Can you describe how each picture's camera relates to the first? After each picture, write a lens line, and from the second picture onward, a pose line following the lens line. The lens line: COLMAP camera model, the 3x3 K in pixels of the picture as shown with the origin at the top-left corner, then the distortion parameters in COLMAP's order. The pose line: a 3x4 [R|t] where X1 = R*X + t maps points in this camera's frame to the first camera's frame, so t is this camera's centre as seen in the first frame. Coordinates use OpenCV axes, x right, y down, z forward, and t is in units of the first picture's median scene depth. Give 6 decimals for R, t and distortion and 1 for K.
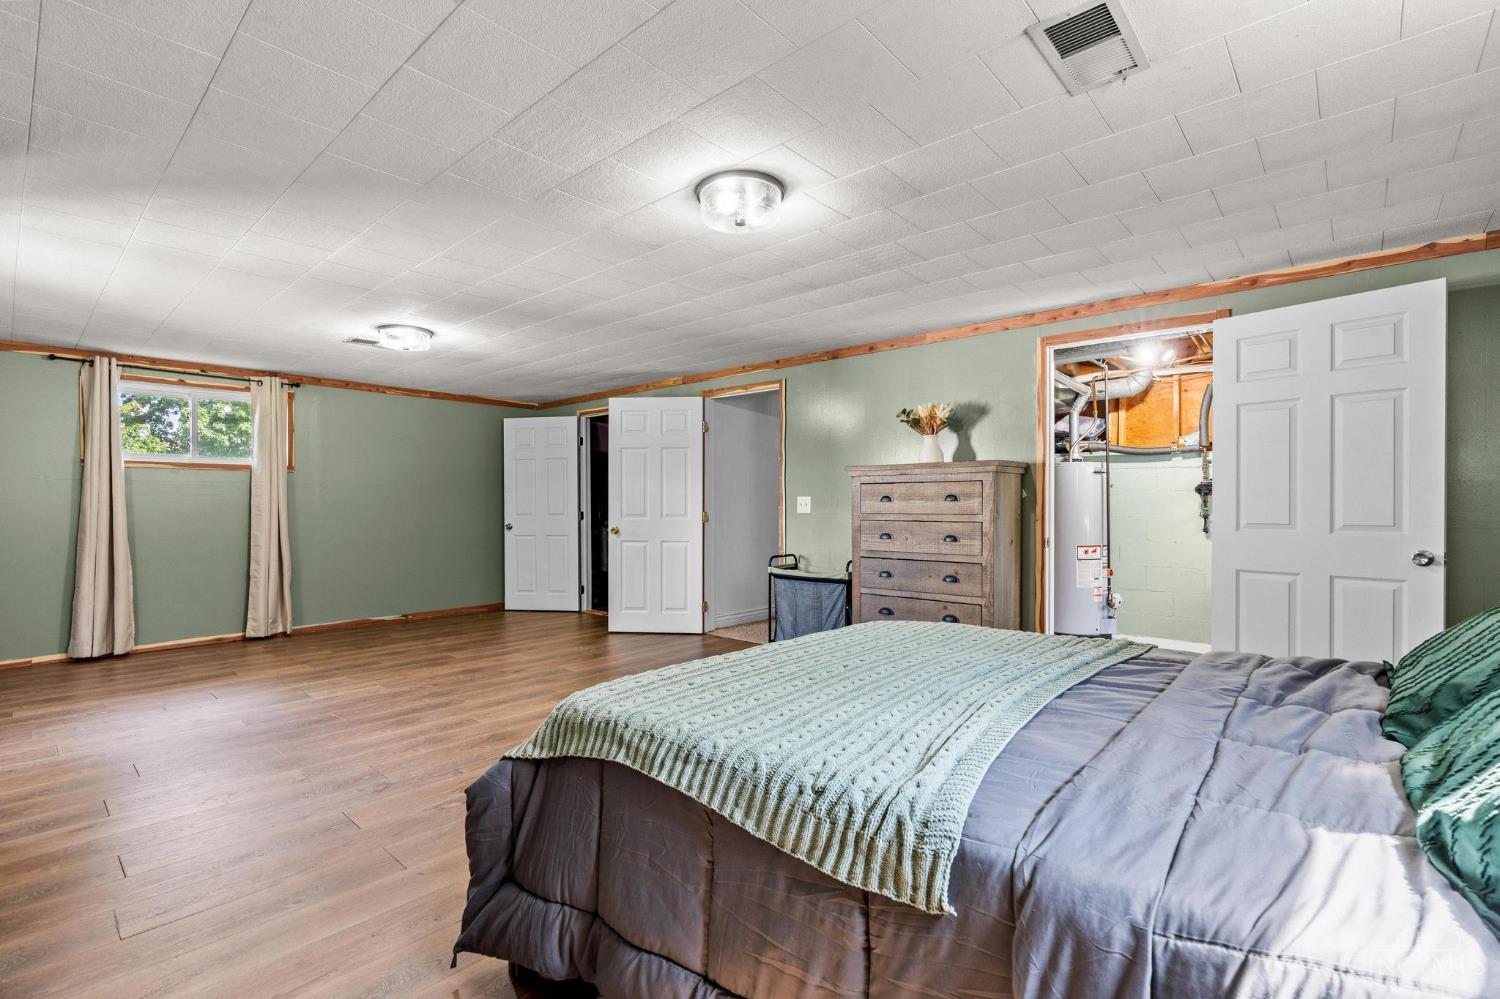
lens RADIAL K [[683.7, 0, 751.0], [0, 683.7, 499.2], [0, 0, 1]] dist [-0.011262, 0.003802]
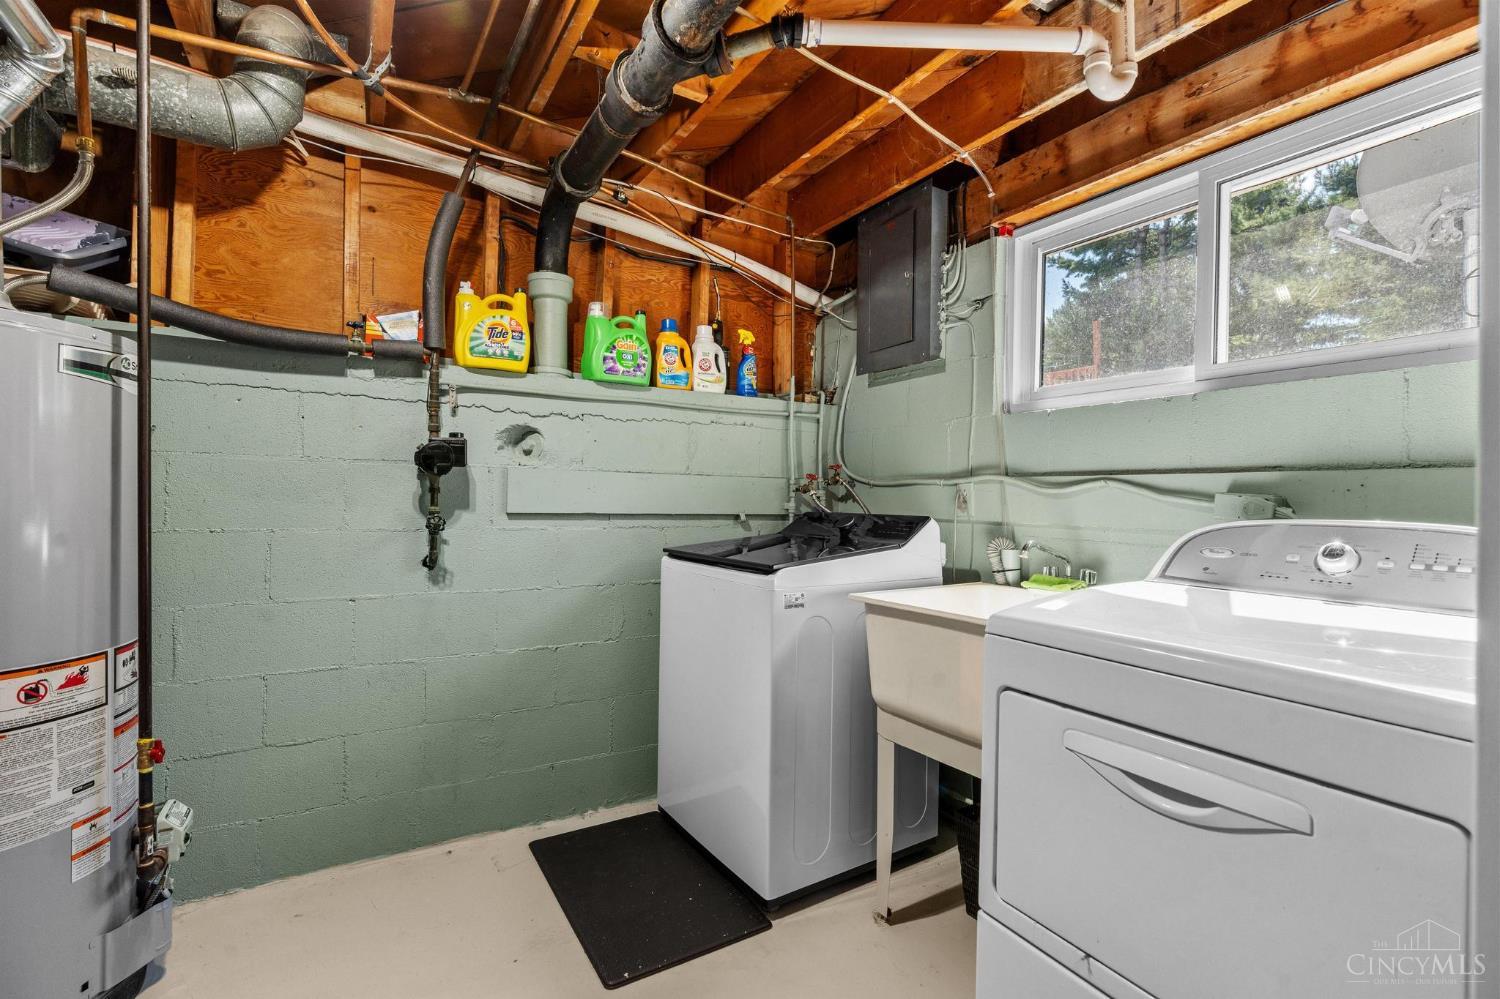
lens RADIAL K [[683.7, 0, 752.9], [0, 683.7, 504.1], [0, 0, 1]] dist [-0.011262, 0.003802]
pose [[0.306480, 0.007809, 0.951845, 0.345290], [-0.016202, 0.999864, -0.002986, 0.009466], [-0.951739, -0.014507, 0.306565, 0.694429]]
